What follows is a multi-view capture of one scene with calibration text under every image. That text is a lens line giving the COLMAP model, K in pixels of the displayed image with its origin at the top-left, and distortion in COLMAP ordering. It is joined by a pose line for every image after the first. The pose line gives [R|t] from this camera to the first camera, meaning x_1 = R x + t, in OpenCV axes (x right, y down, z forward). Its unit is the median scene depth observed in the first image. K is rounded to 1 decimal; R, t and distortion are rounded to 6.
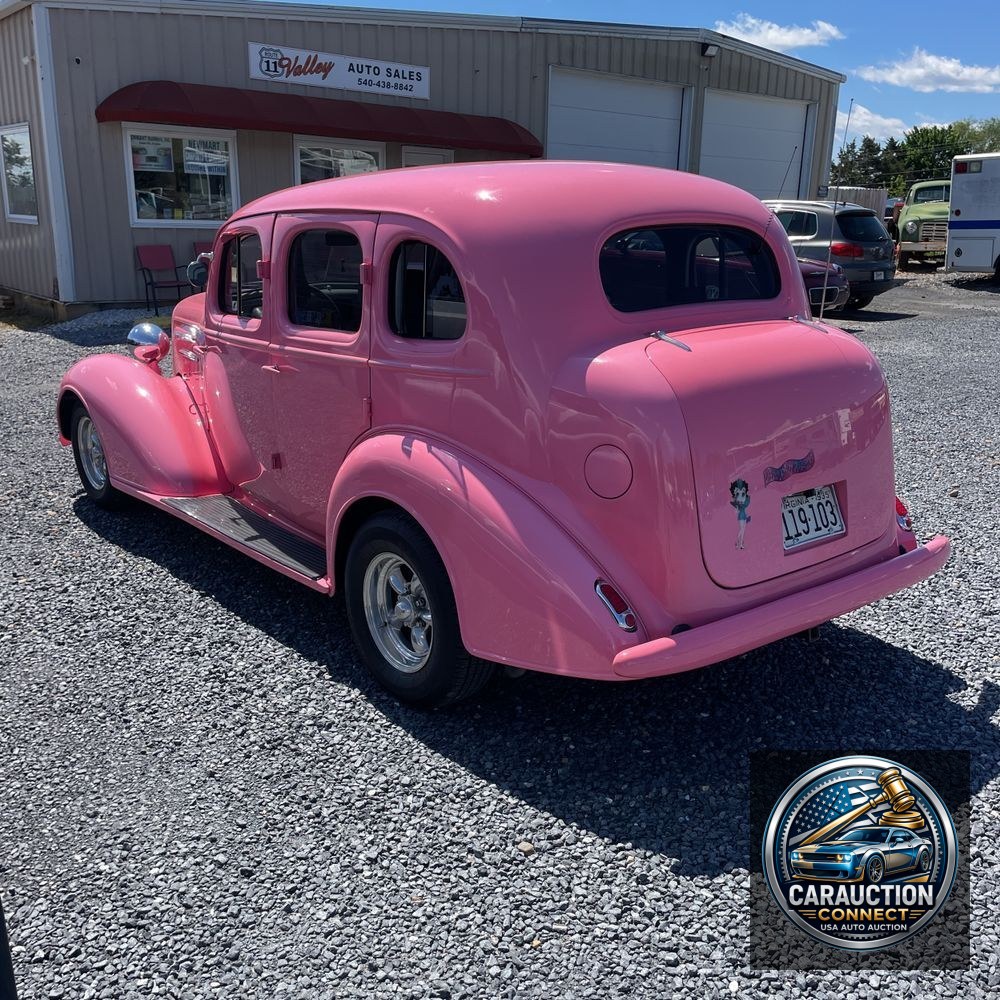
lens RADIAL K [[999.2, 0, 520.8], [0, 999.2, 497.7], [0, 0, 1]] dist [0.104622, -0.132847]
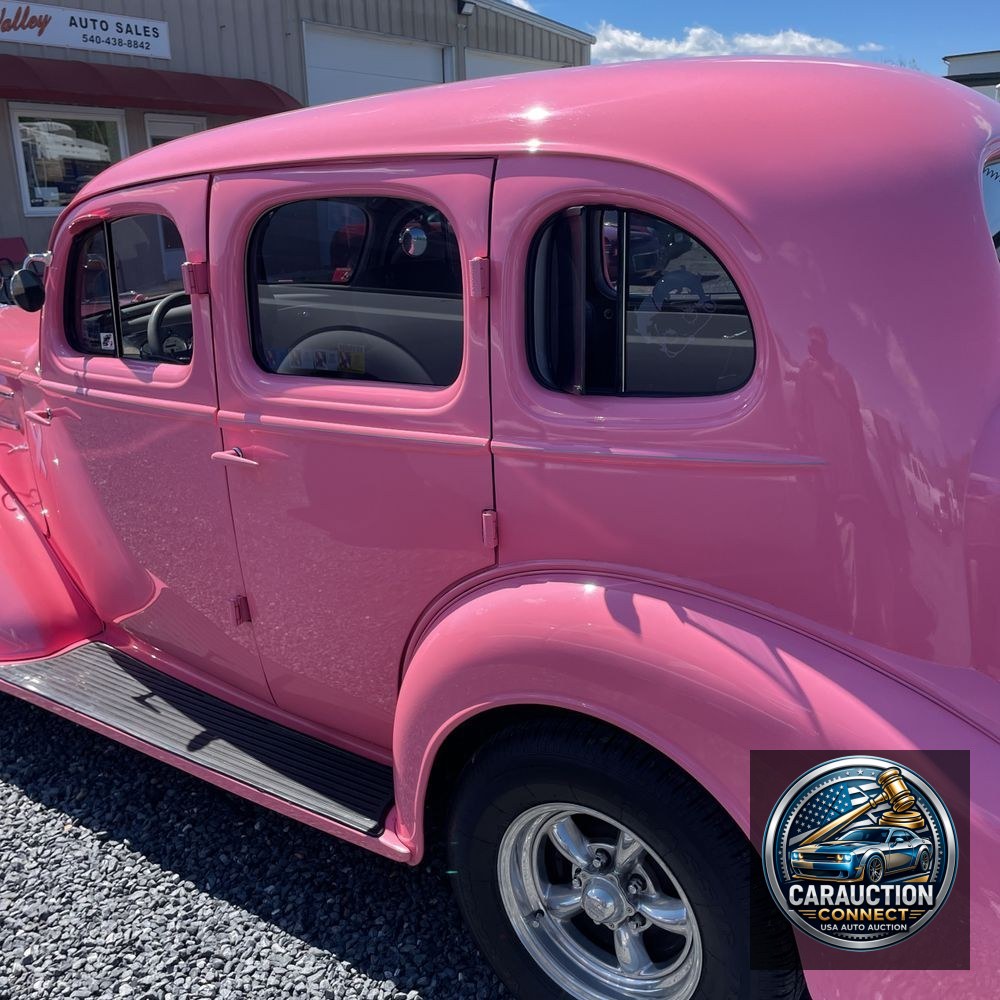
lens RADIAL K [[1012.6, 0, 516.9], [0, 1012.6, 484.4], [0, 0, 1]] dist [0.097885, -0.123515]
pose [[0.967359, -0.109910, 0.228333, -0.189854], [0.107982, 0.993932, 0.020956, -0.090238], [-0.229251, 0.004384, 0.973357, 0.350776]]
